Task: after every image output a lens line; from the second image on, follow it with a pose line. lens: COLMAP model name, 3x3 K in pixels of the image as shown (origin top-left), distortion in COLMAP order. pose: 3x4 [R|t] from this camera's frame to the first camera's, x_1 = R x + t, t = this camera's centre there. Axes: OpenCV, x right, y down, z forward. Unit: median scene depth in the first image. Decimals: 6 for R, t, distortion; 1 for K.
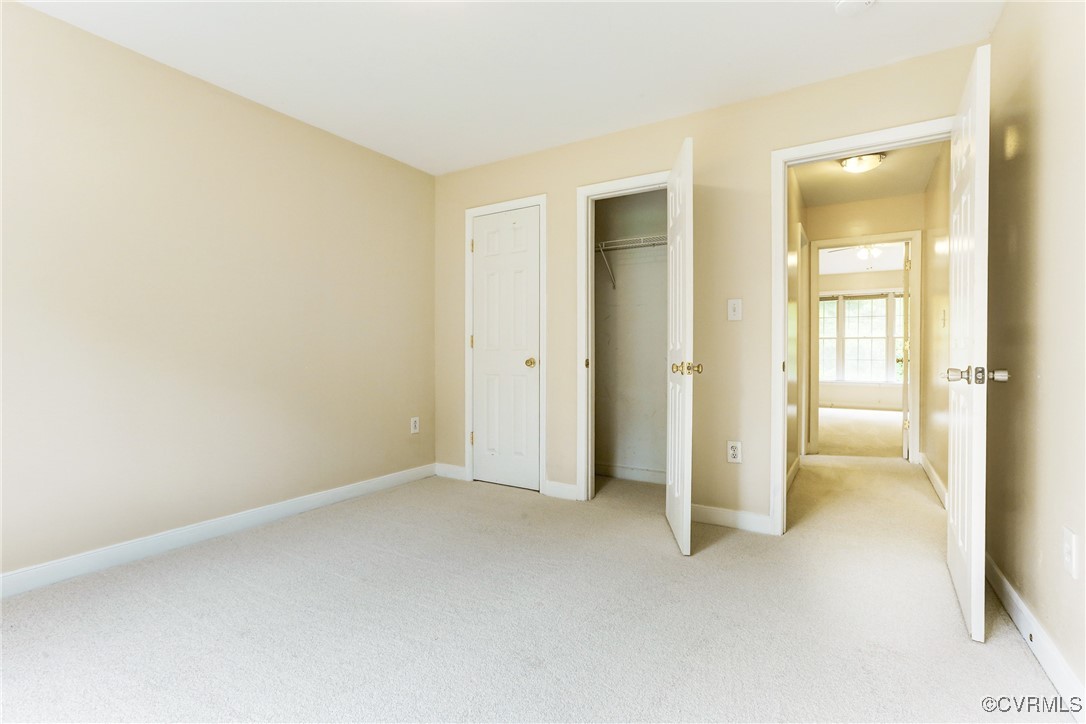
lens RADIAL K [[516.5, 0, 538.9], [0, 516.5, 359.6], [0, 0, 1]] dist [-0.012126, 0.005967]
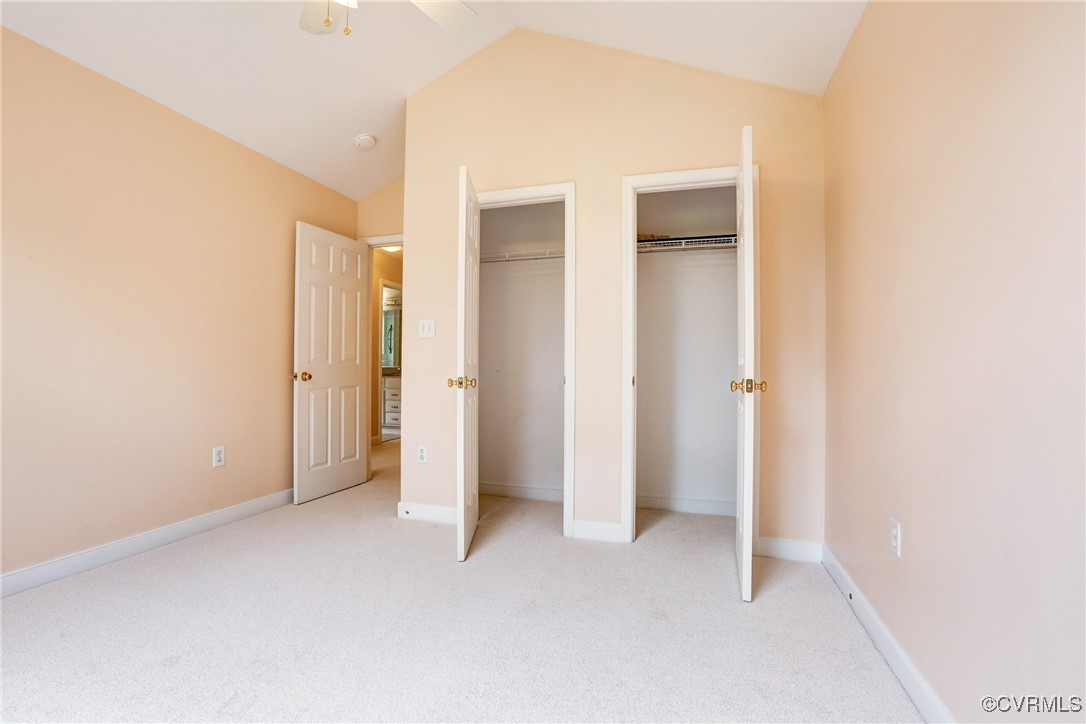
lens RADIAL K [[516.5, 0, 496.7], [0, 516.5, 365.2], [0, 0, 1]] dist [-0.012126, 0.005967]
pose [[0.962683, -0.000481, 0.270632, -0.225492], [0.005378, 0.999835, -0.017354, -0.003485], [-0.270579, 0.018161, 0.962526, 0.145701]]
